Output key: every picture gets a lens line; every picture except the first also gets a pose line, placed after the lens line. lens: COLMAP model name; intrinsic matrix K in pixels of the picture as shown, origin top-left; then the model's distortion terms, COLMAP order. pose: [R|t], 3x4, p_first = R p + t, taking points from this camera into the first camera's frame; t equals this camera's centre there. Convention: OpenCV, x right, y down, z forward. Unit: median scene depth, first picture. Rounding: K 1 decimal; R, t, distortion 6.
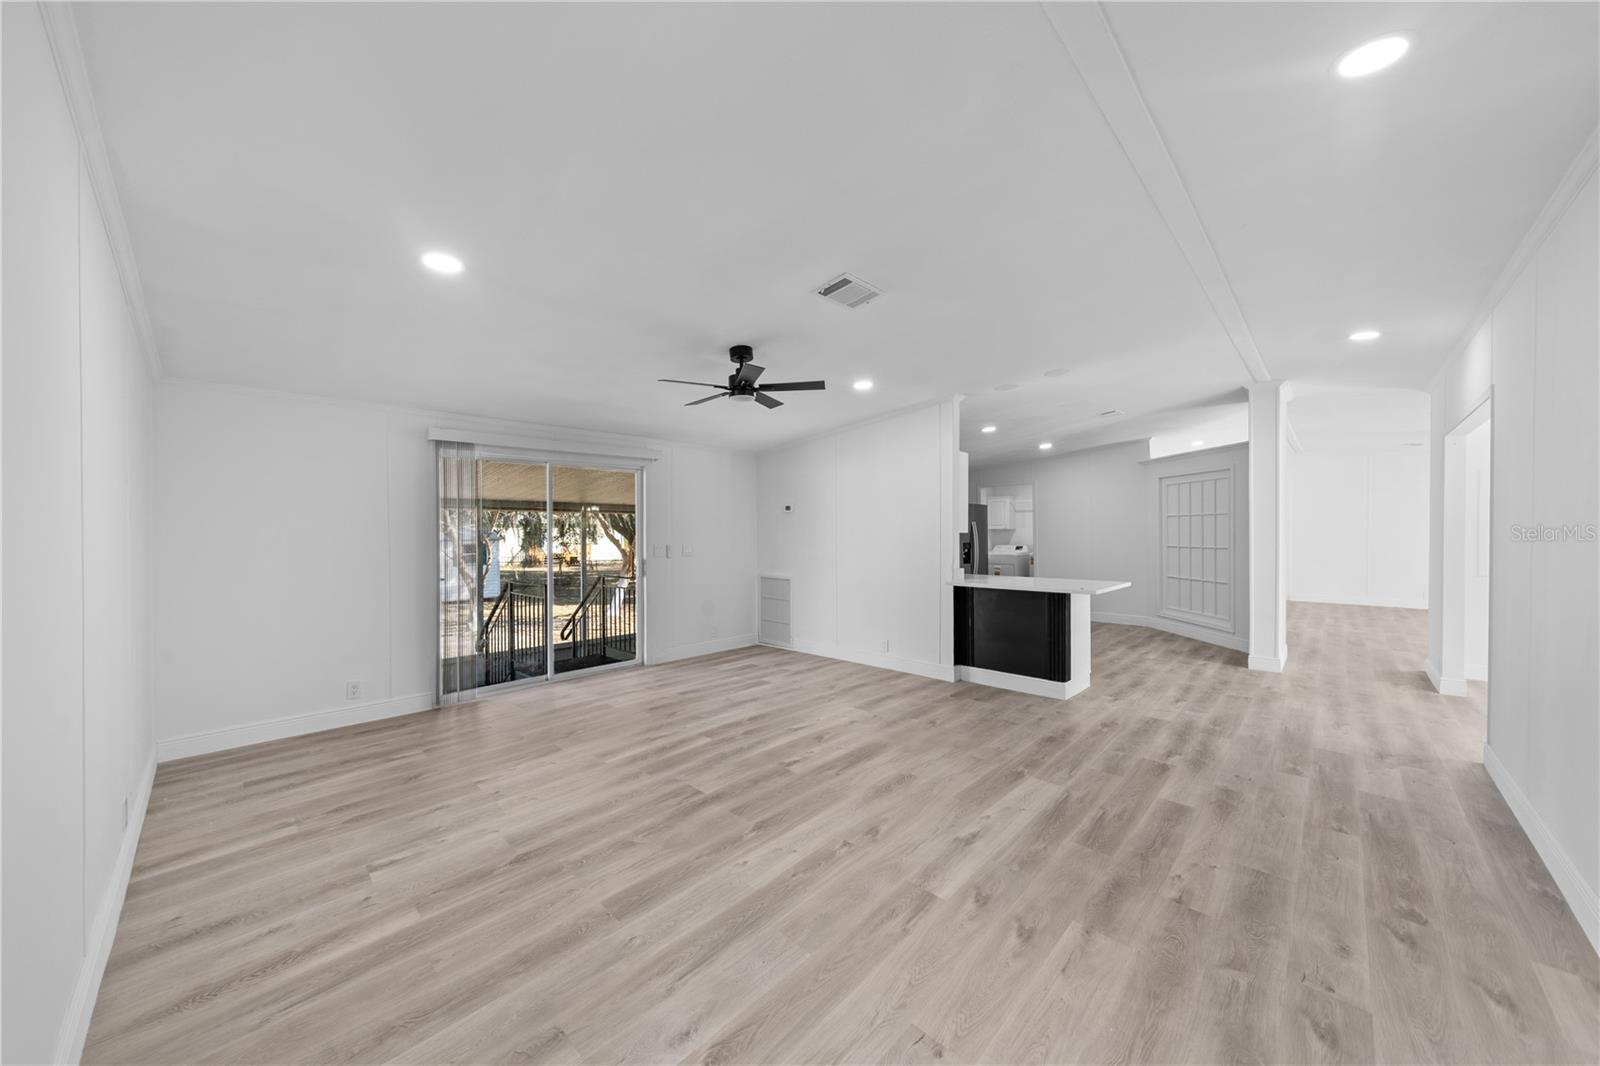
lens RADIAL K [[555.7, 0, 800.2], [0, 555.7, 531.2], [0, 0, 1]] dist [-0.008005, 0.000627]
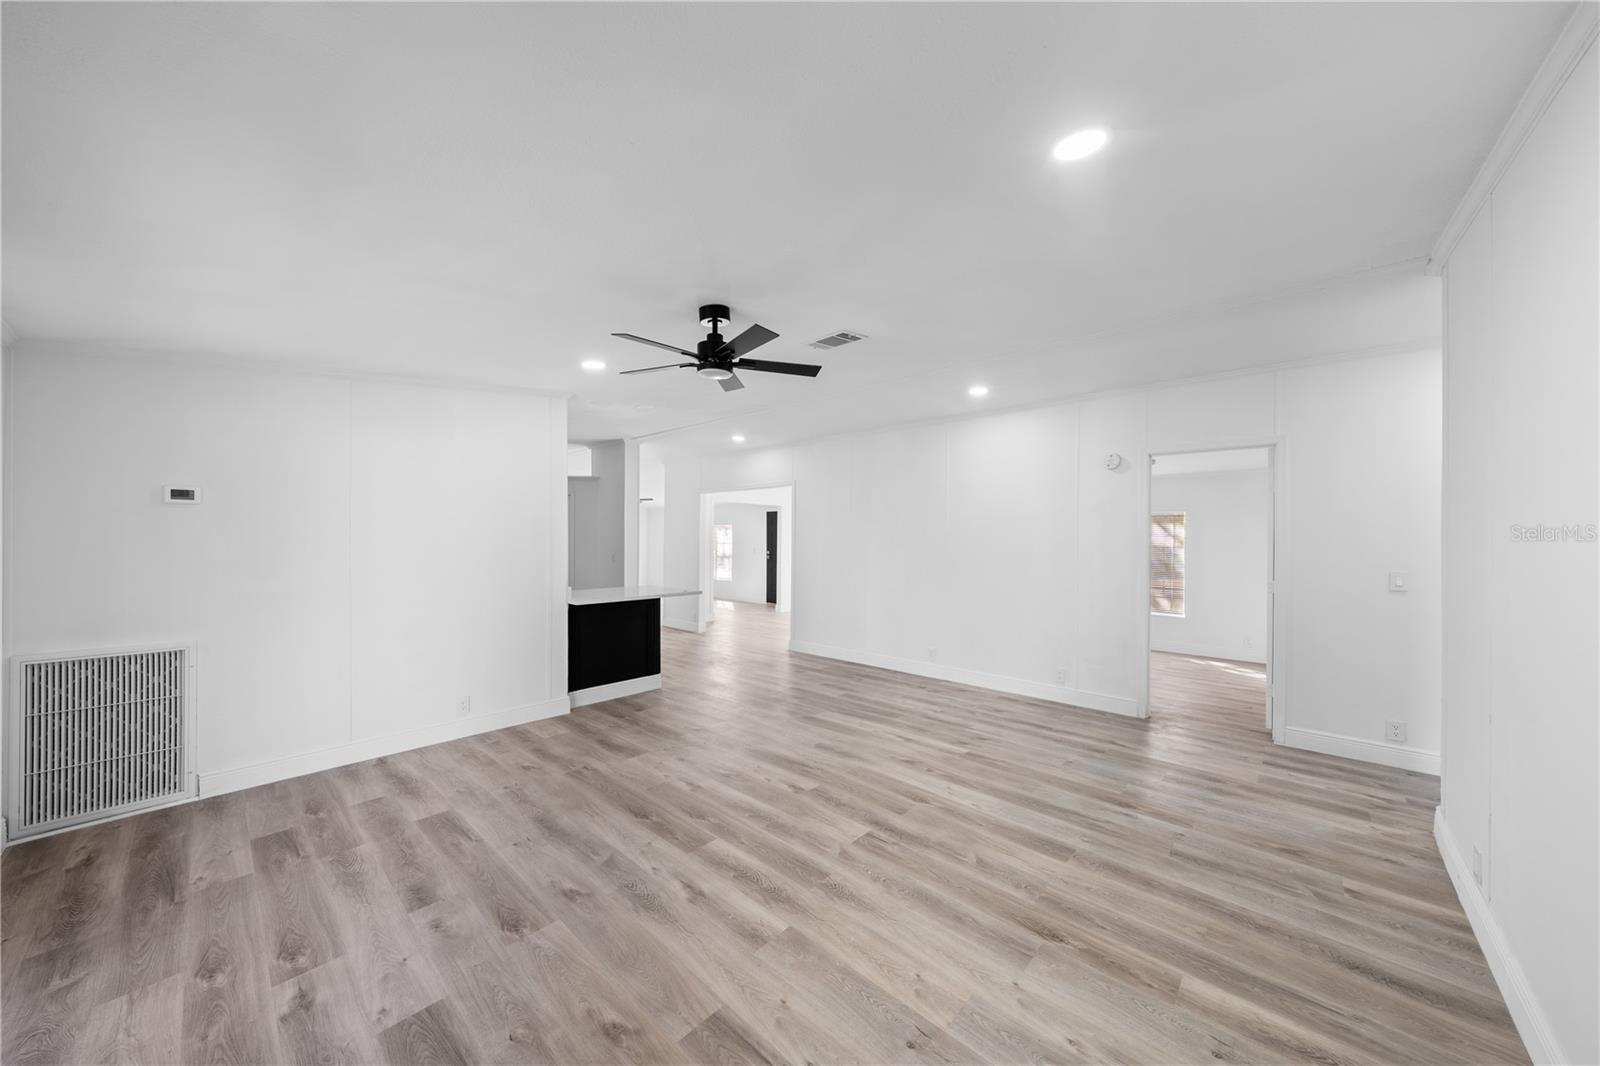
lens RADIAL K [[555.7, 0, 794.8], [0, 555.7, 537.2], [0, 0, 1]] dist [-0.008005, 0.000627]
pose [[-0.020574, 0.009425, 0.999744, -1.113459], [-0.003368, 0.999949, -0.009496, -0.006963], [-0.999783, -0.003562, -0.020541, 1.163813]]
